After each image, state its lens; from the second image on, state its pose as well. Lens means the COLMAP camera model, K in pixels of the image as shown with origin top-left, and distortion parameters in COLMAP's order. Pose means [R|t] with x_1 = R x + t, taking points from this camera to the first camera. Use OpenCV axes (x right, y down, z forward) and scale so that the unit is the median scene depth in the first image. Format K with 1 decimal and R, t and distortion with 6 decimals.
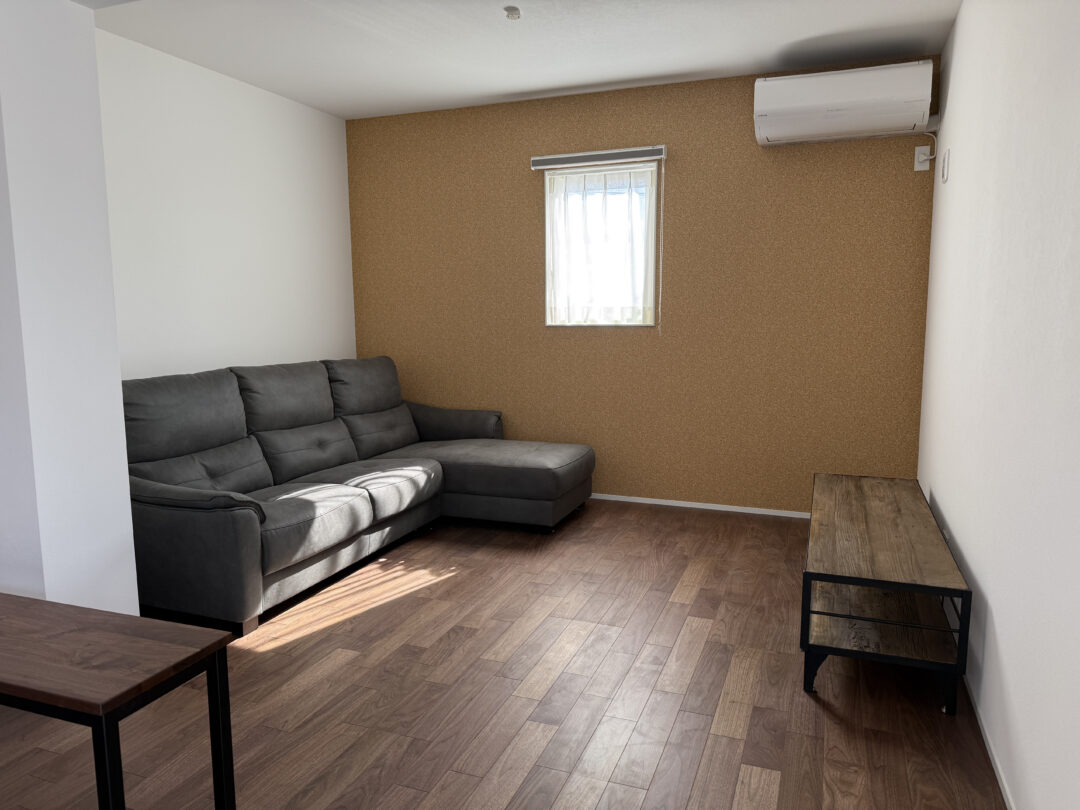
lens RADIAL K [[751.3, 0, 531.6], [0, 751.3, 404.0], [0, 0, 1]] dist [0.035883, -0.034468]
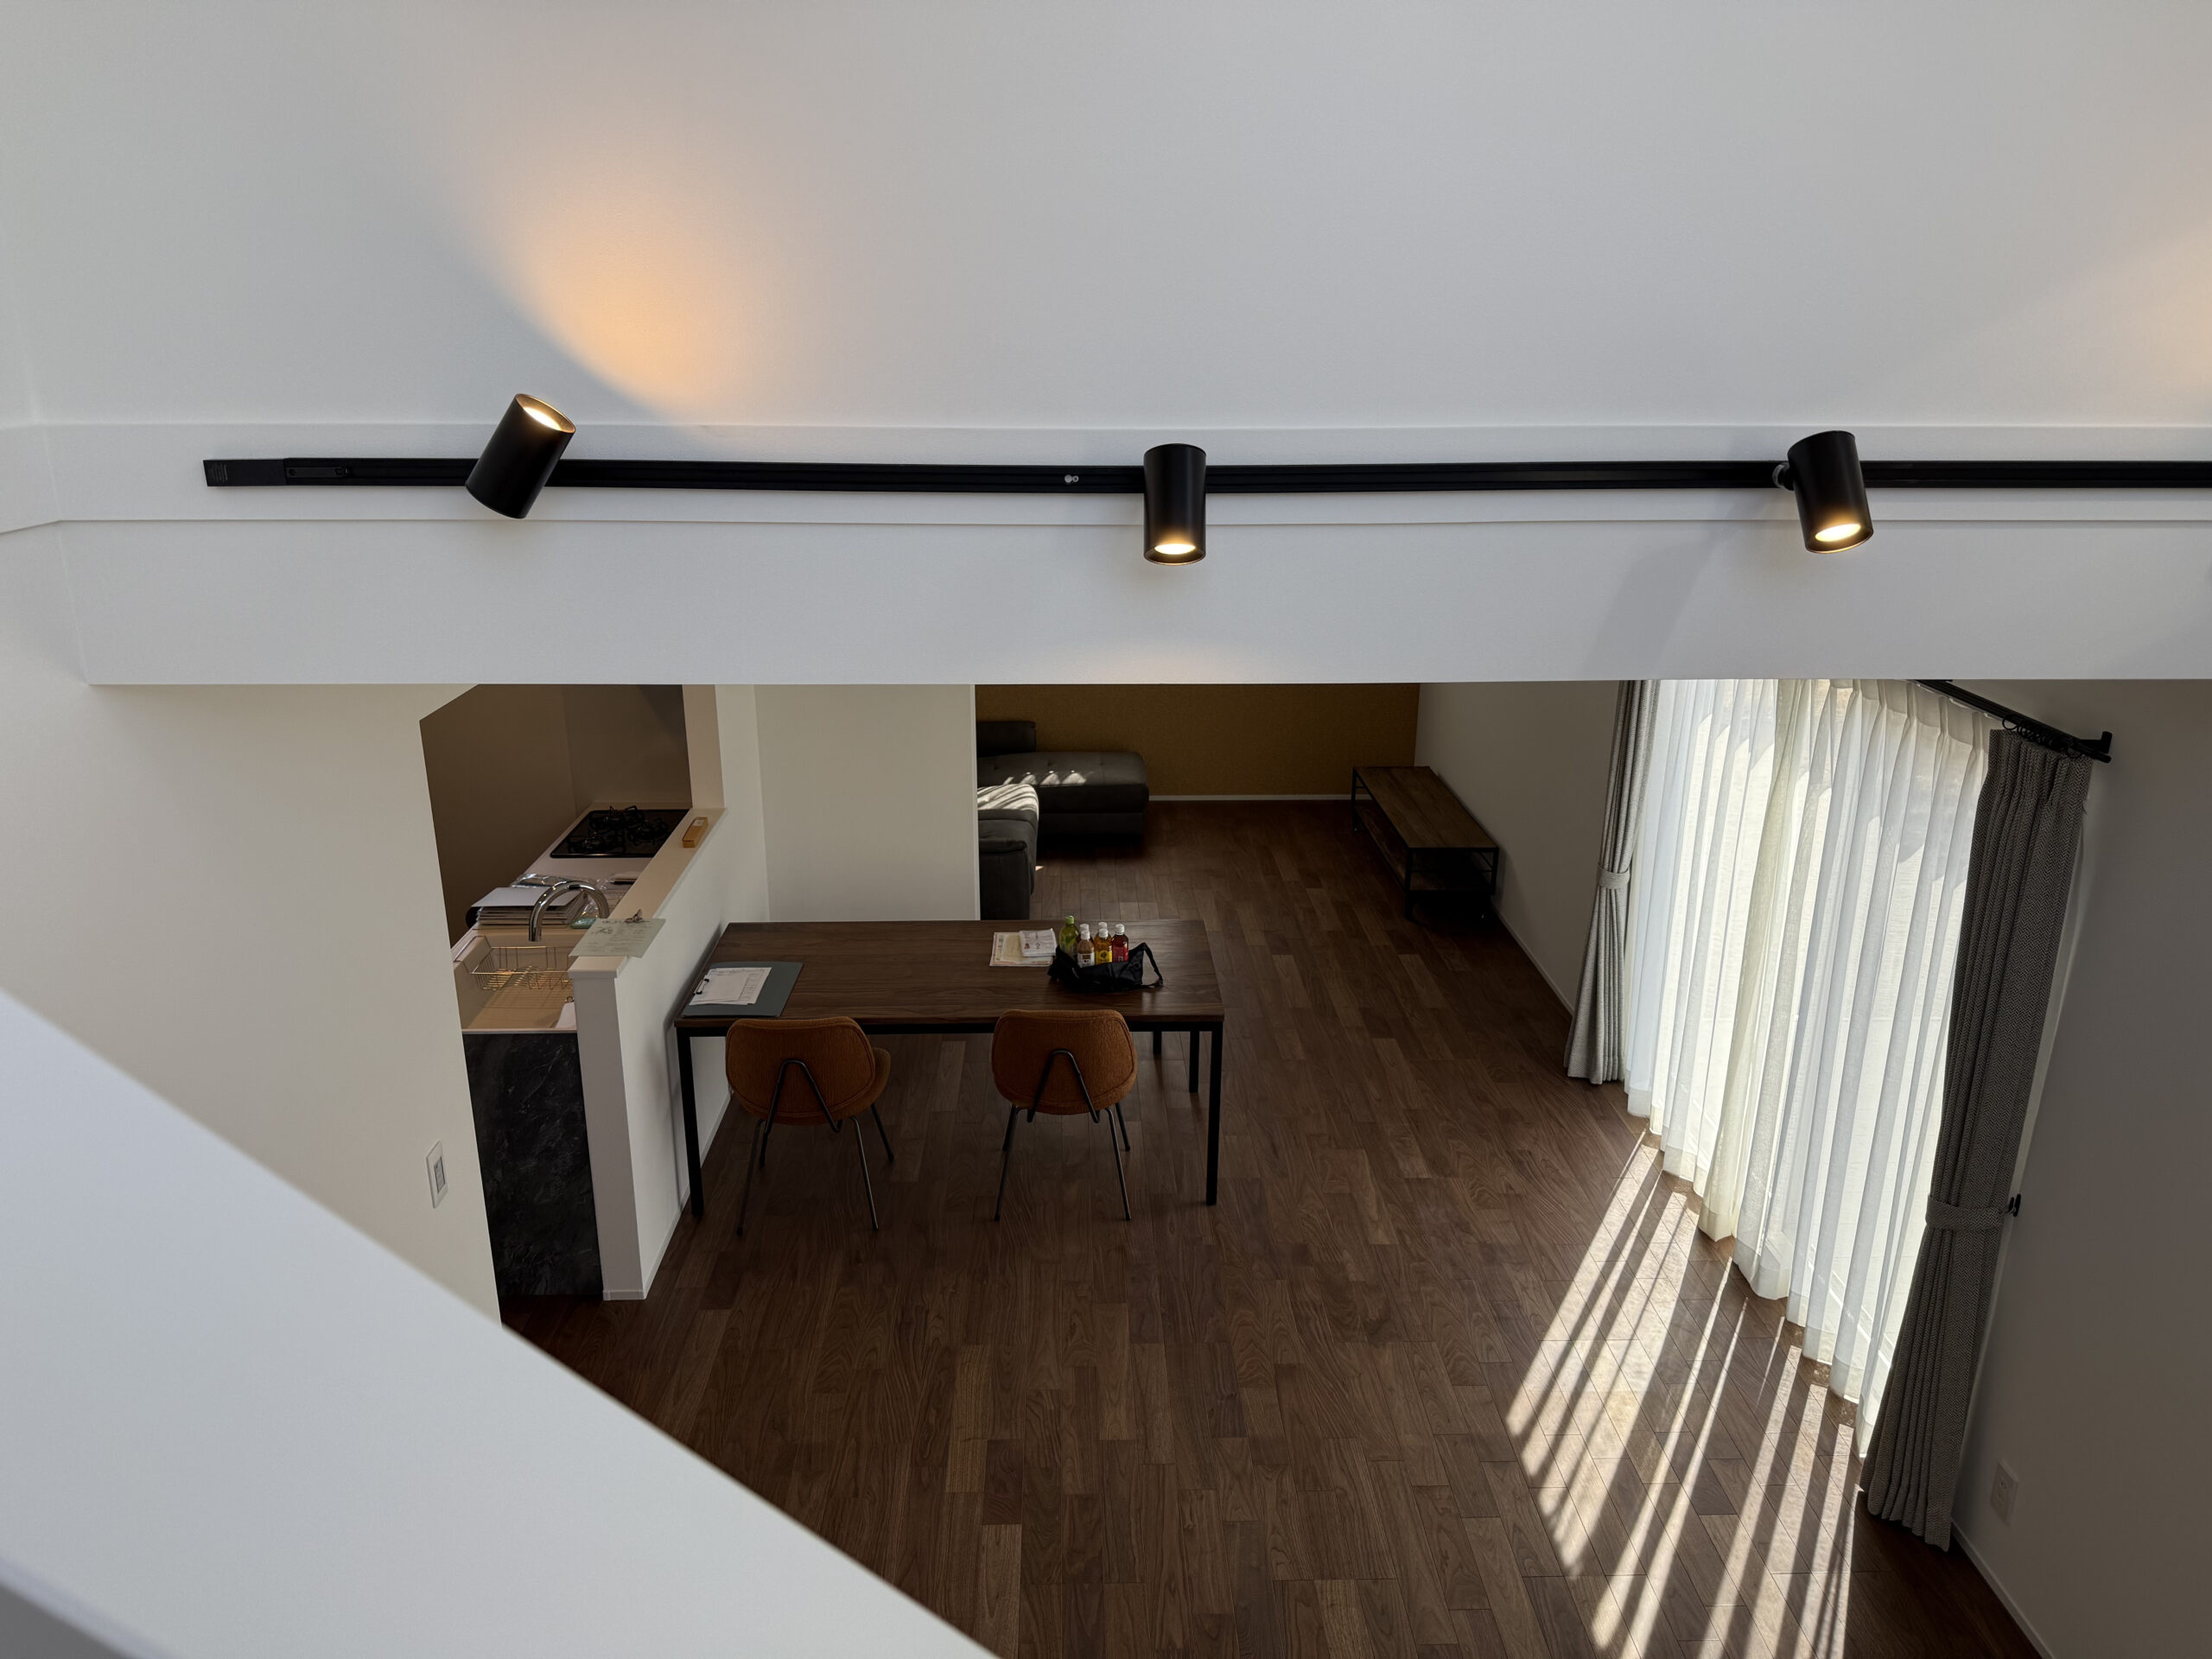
lens RADIAL K [[1538.7, 0, 1113.3], [0, 1538.7, 827.7], [0, 0, 1]] dist [0.035883, -0.034468]
pose [[0.921758, -0.108775, 0.372197, -0.888969], [0.034214, 0.978920, 0.201358, -0.311409], [-0.386254, -0.172869, 0.906049, -1.060507]]
